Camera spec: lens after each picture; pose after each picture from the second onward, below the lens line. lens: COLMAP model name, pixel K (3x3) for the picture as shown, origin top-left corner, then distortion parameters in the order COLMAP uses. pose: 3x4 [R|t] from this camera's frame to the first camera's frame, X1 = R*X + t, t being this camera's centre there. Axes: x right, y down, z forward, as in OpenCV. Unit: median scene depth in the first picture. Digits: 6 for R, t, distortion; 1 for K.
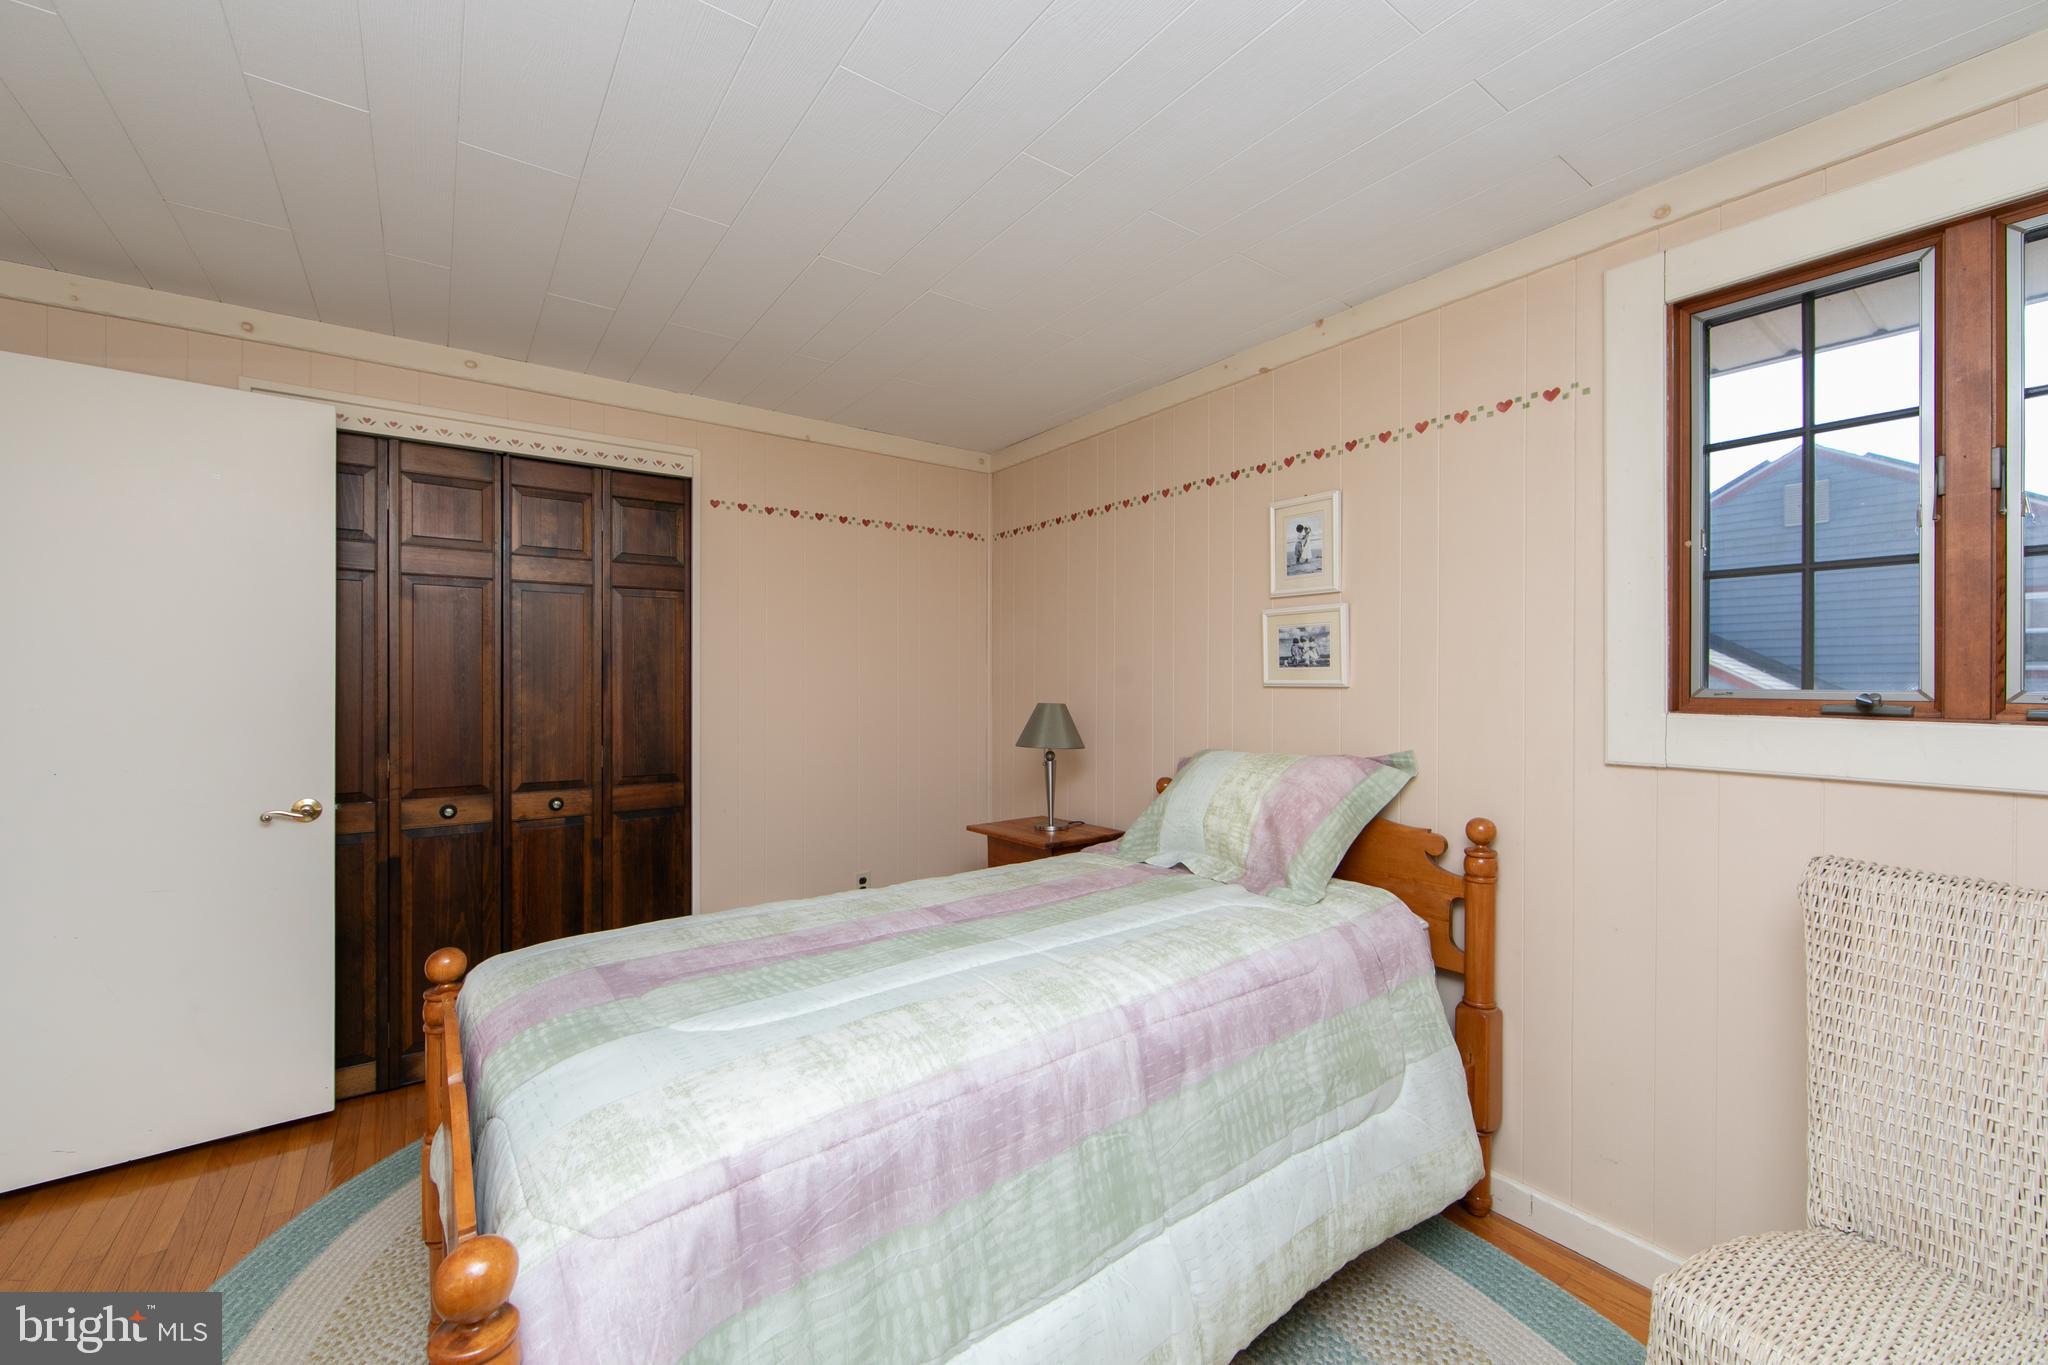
lens RADIAL K [[803.9, 0, 1019.2], [0, 803.9, 677.7], [0, 0, 1]] dist [-0.014029, 0.000421]
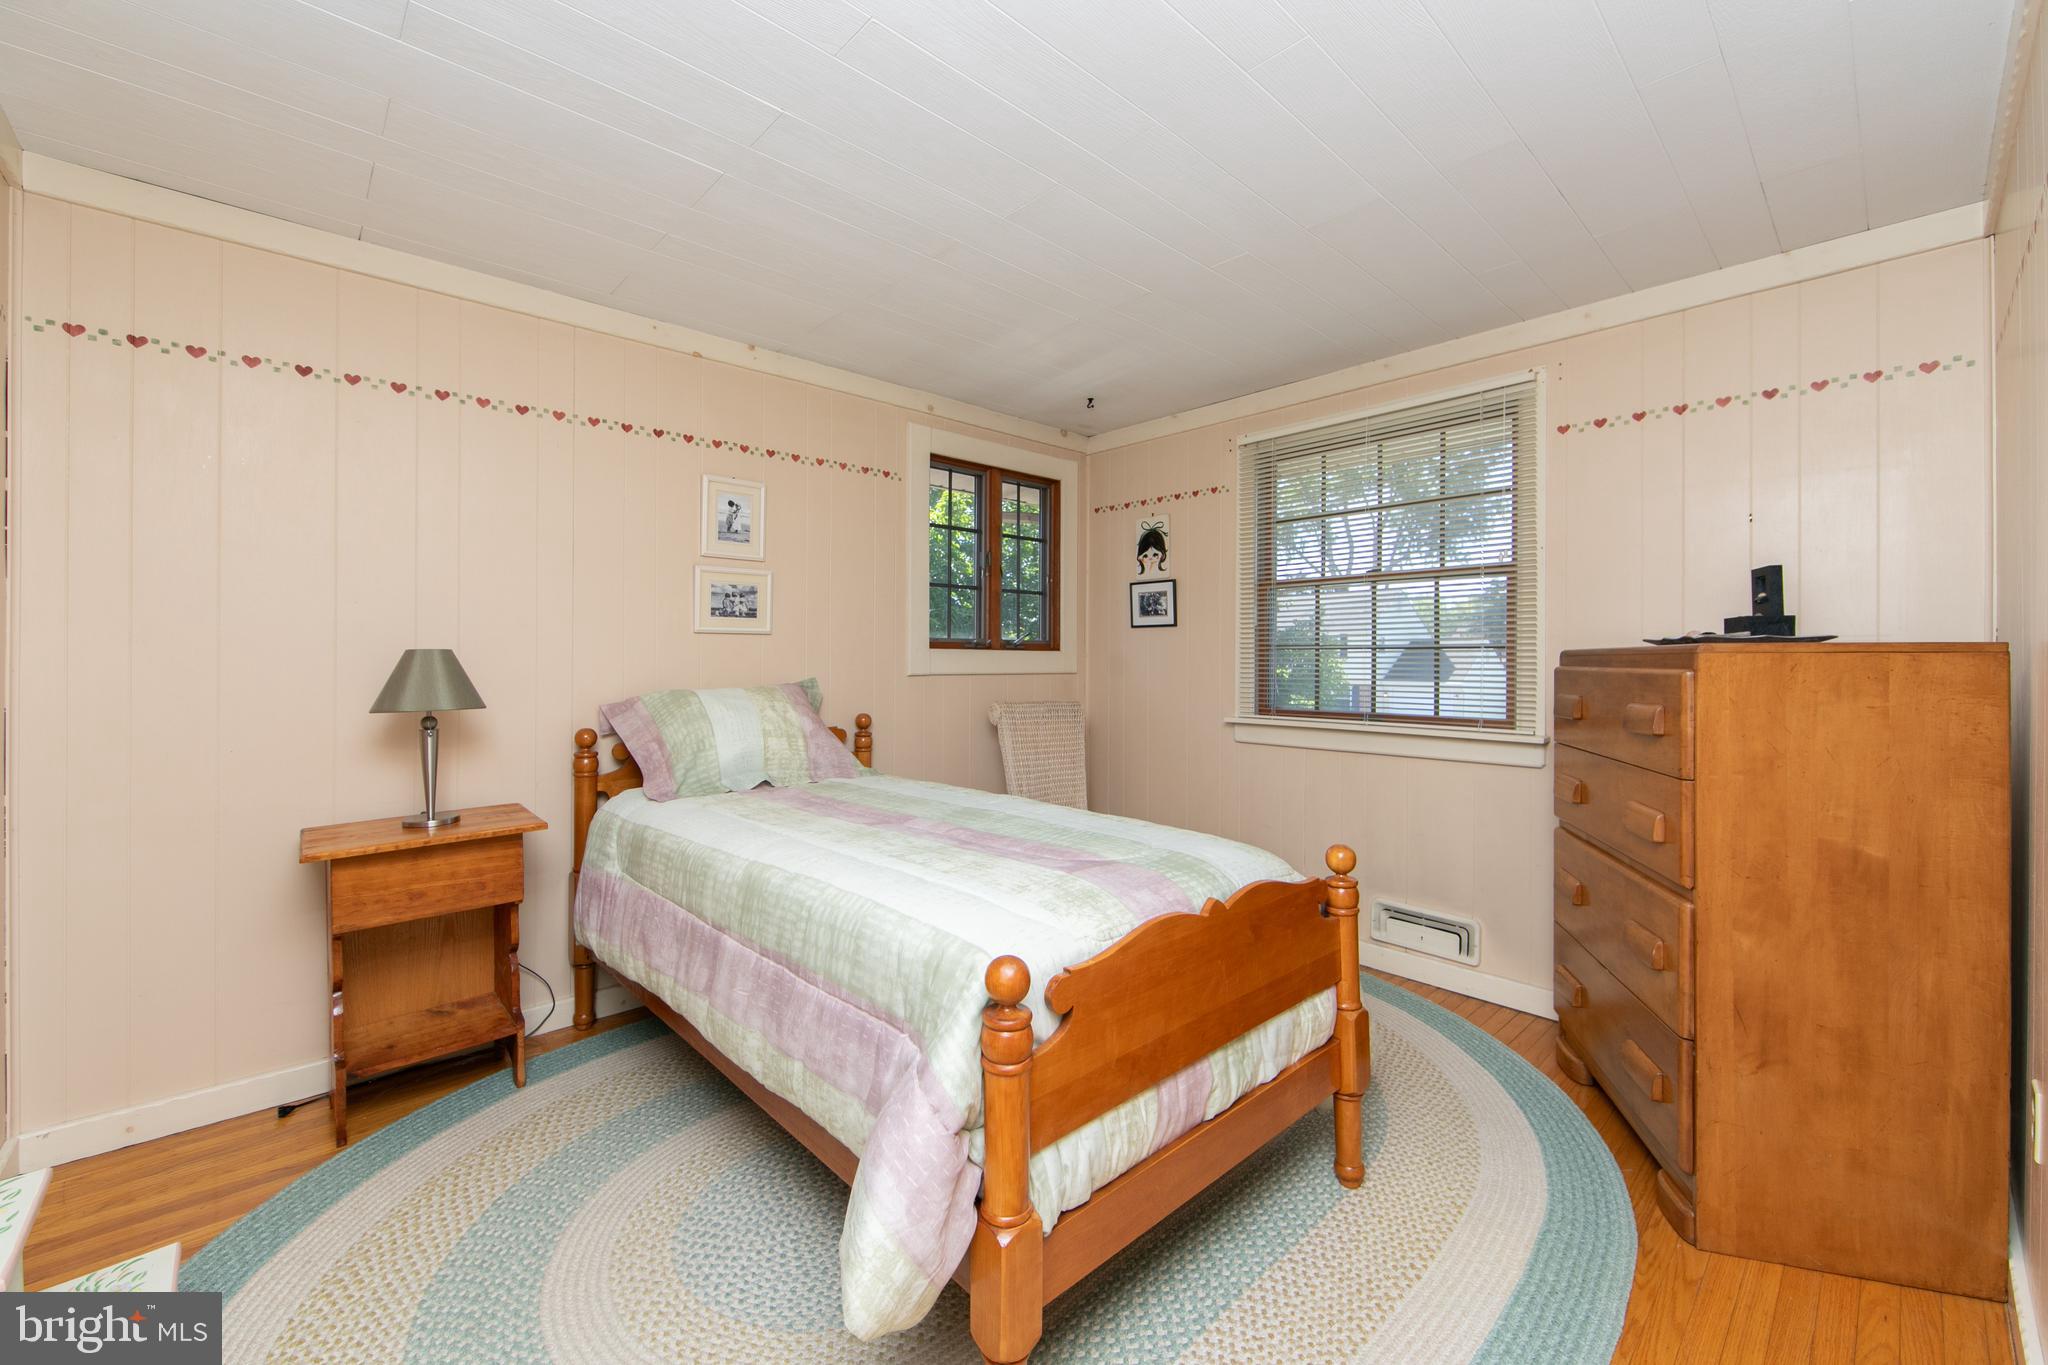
lens RADIAL K [[803.9, 0, 1023.4], [0, 803.9, 672.7], [0, 0, 1]] dist [-0.014029, 0.000421]
pose [[-0.089623, -0.013593, 0.995883, -0.913040], [0.002766, 0.999900, 0.013897, 0.055998], [-0.995972, 0.004000, -0.089576, 0.666258]]
